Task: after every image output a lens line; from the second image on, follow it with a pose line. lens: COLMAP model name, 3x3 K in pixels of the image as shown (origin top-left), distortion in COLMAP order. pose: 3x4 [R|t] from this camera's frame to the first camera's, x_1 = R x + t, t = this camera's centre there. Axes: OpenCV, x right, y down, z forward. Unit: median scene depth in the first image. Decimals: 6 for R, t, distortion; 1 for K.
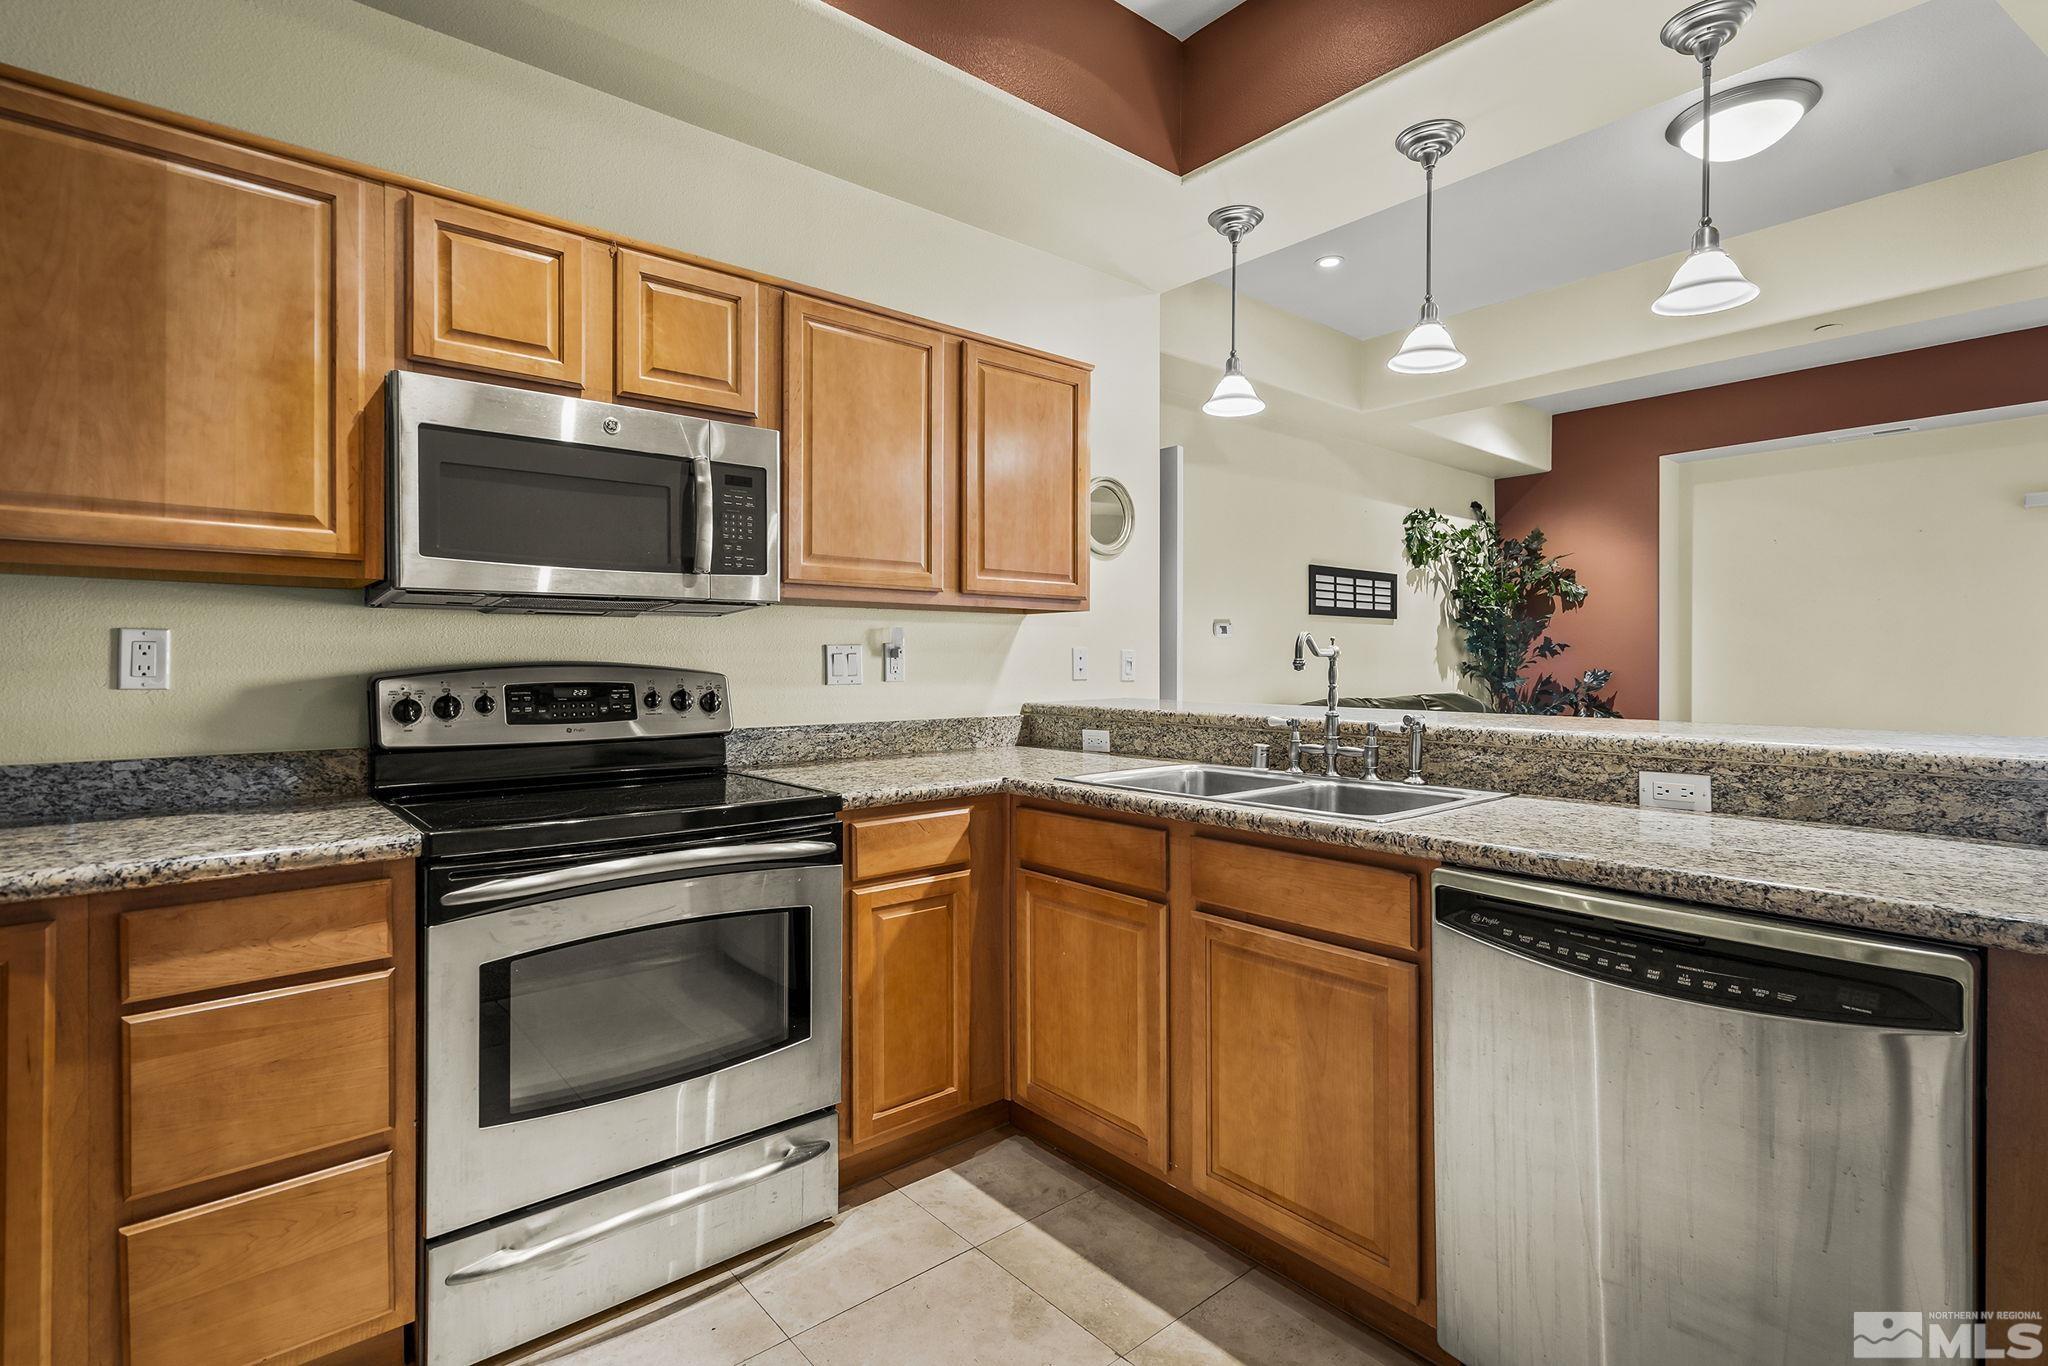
lens RADIAL K [[959.6, 0, 1019.0], [0, 959.6, 665.2], [0, 0, 1]] dist [0.002278, 0.000281]
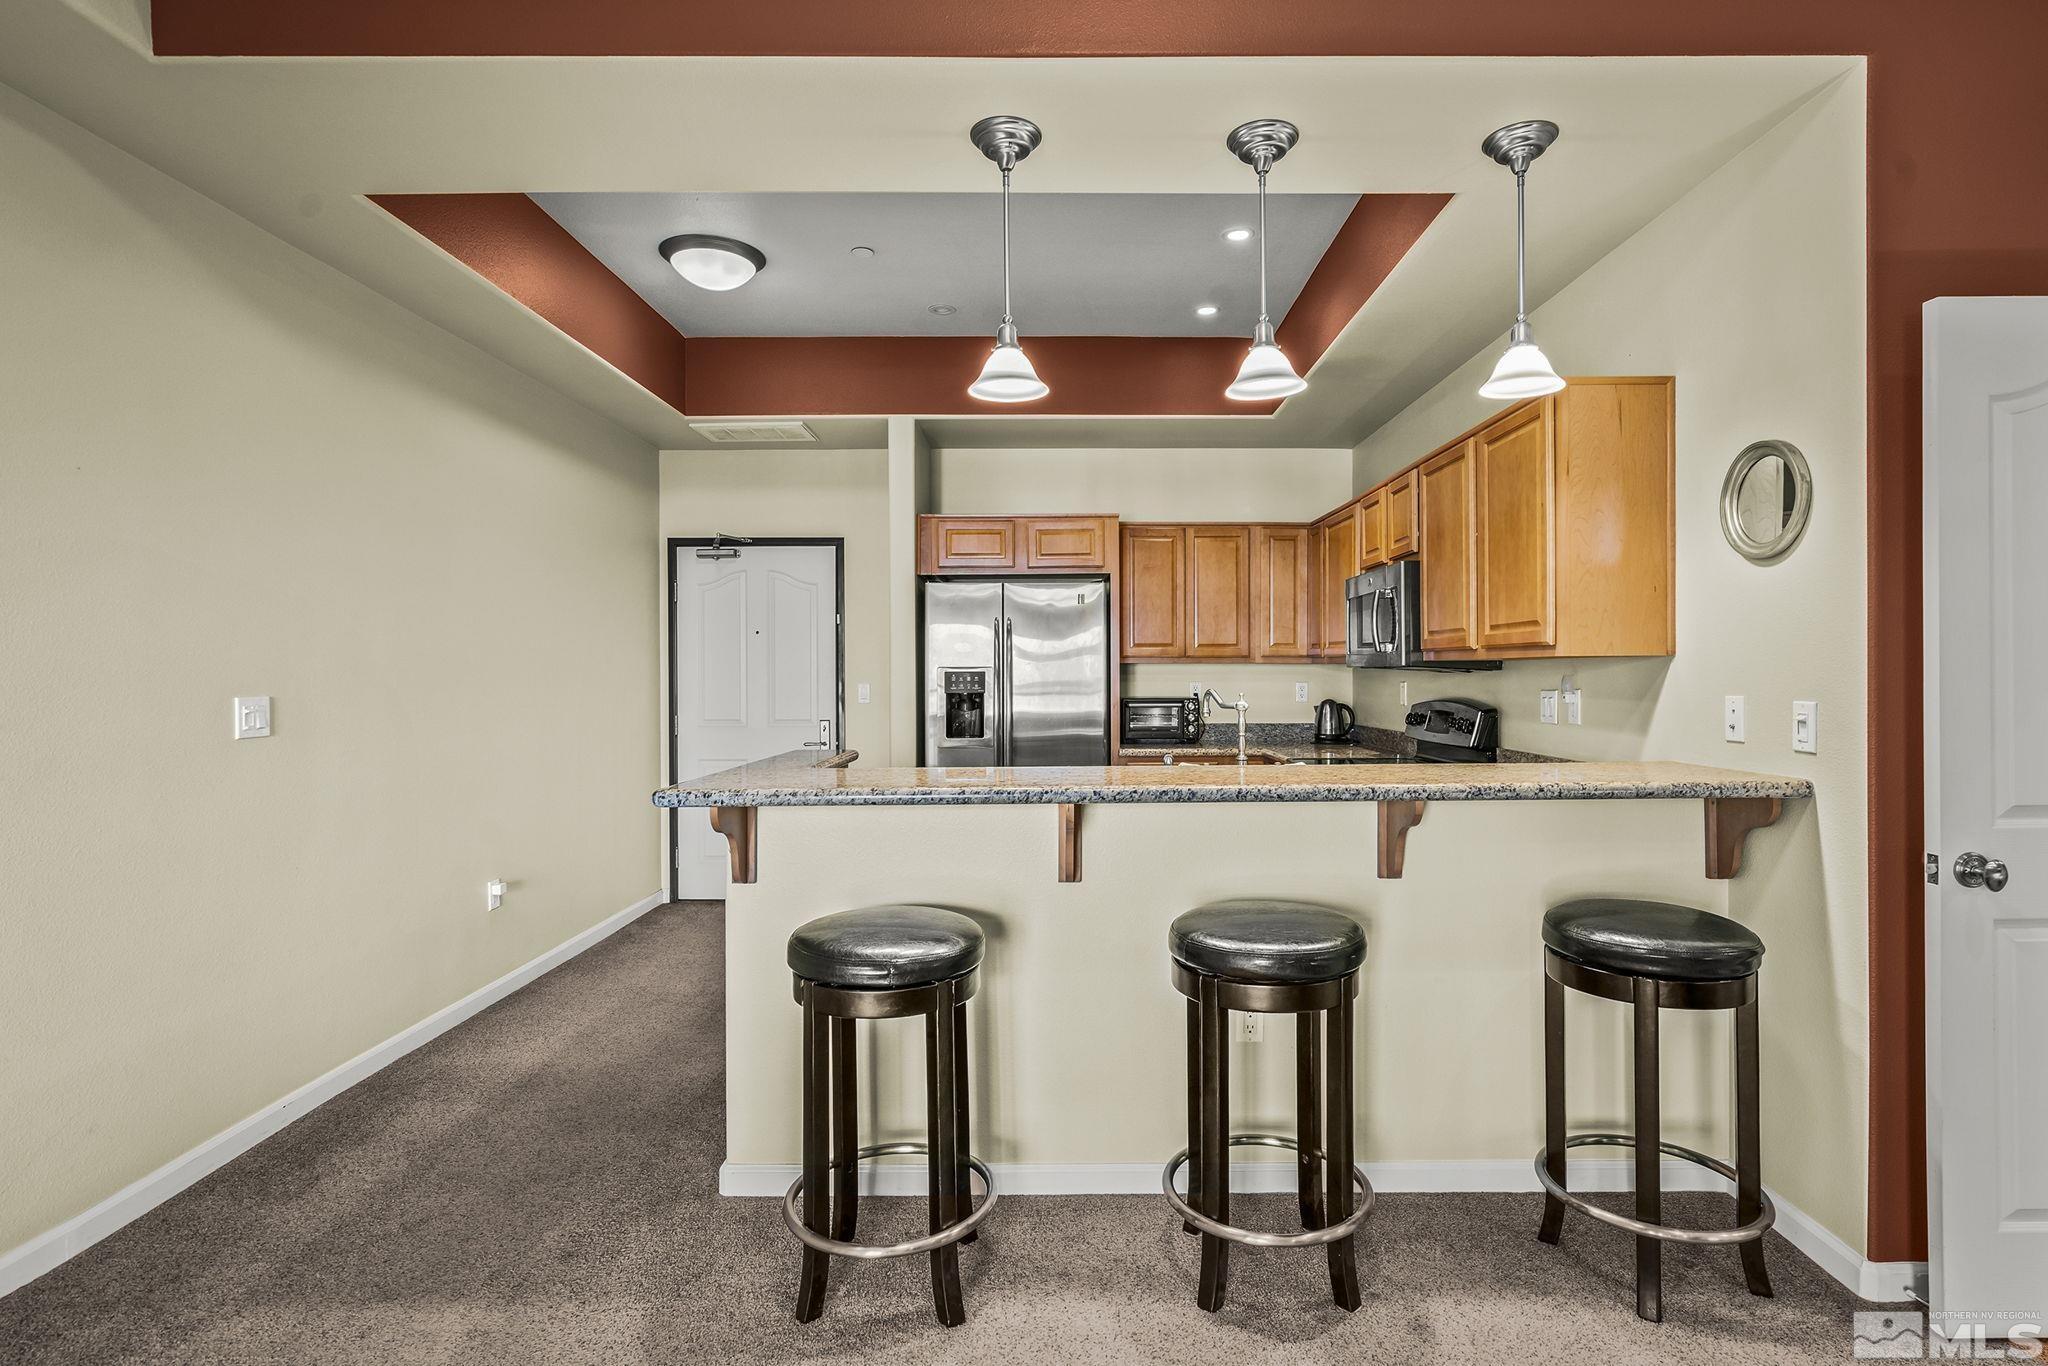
lens RADIAL K [[1020.2, 0, 1070.4], [0, 1020.2, 673.6], [0, 0, 1]] dist [-0.001918, 0.001800]
pose [[-0.633726, 0.006399, -0.773531, 1.383321], [0.003741, 0.999979, 0.005207, -0.059723], [0.773548, 0.000406, -0.633737, 1.583202]]
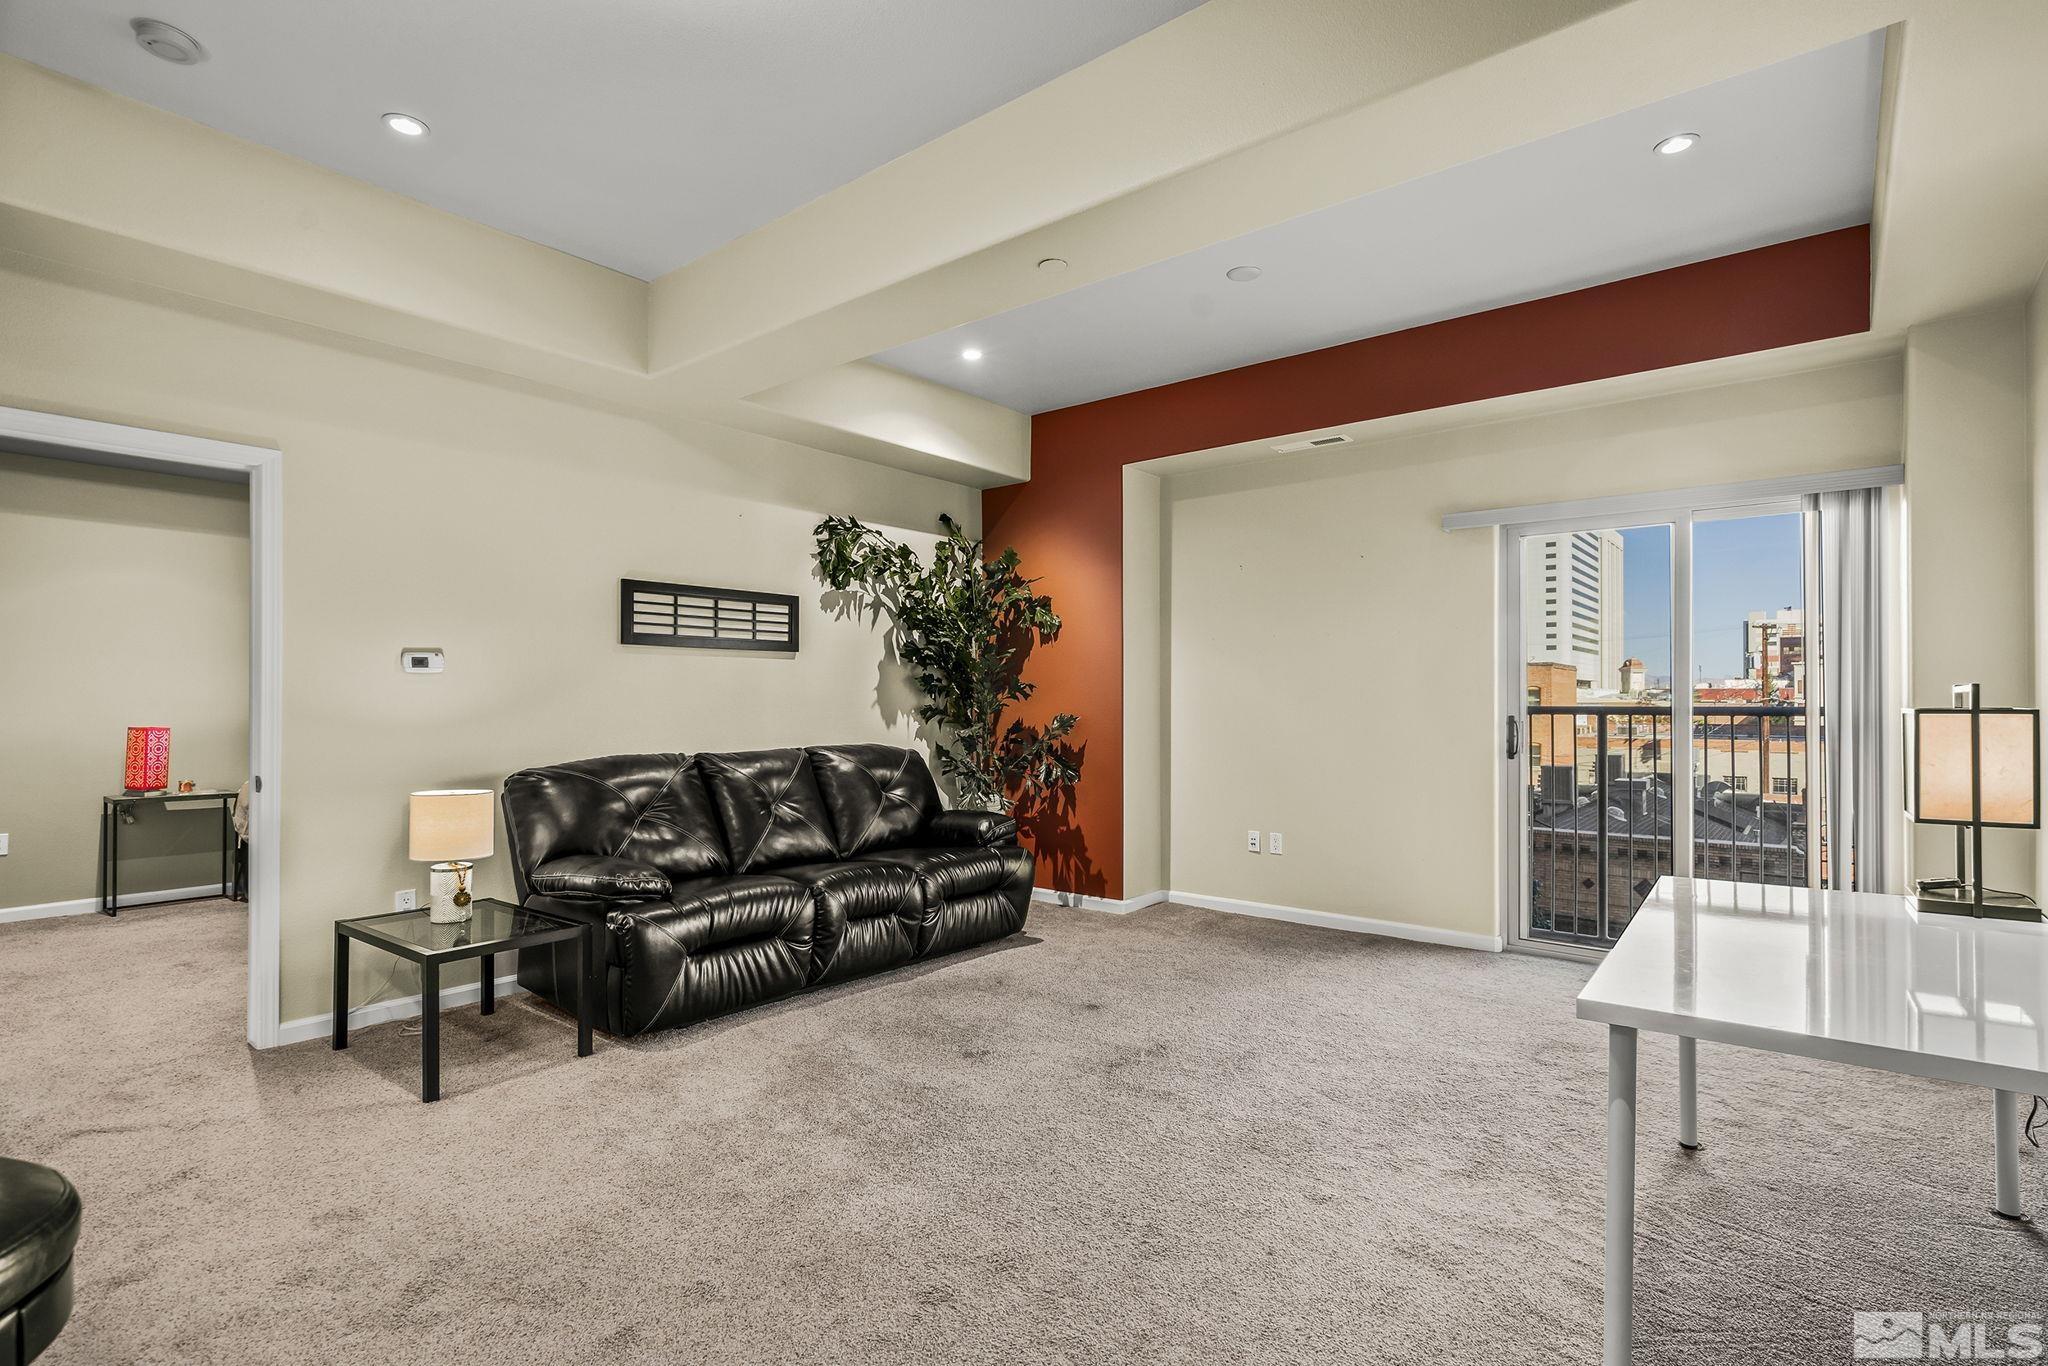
lens RADIAL K [[987.4, 0, 1019.7], [0, 987.4, 693.4], [0, 0, 1]] dist [-0.001914, -0.000019]
pose [[0.984294, 0.002475, 0.176520, 1.163700], [-0.000576, 0.999941, -0.010808, -0.013305], [-0.176537, 0.010536, 0.984238, 0.430386]]
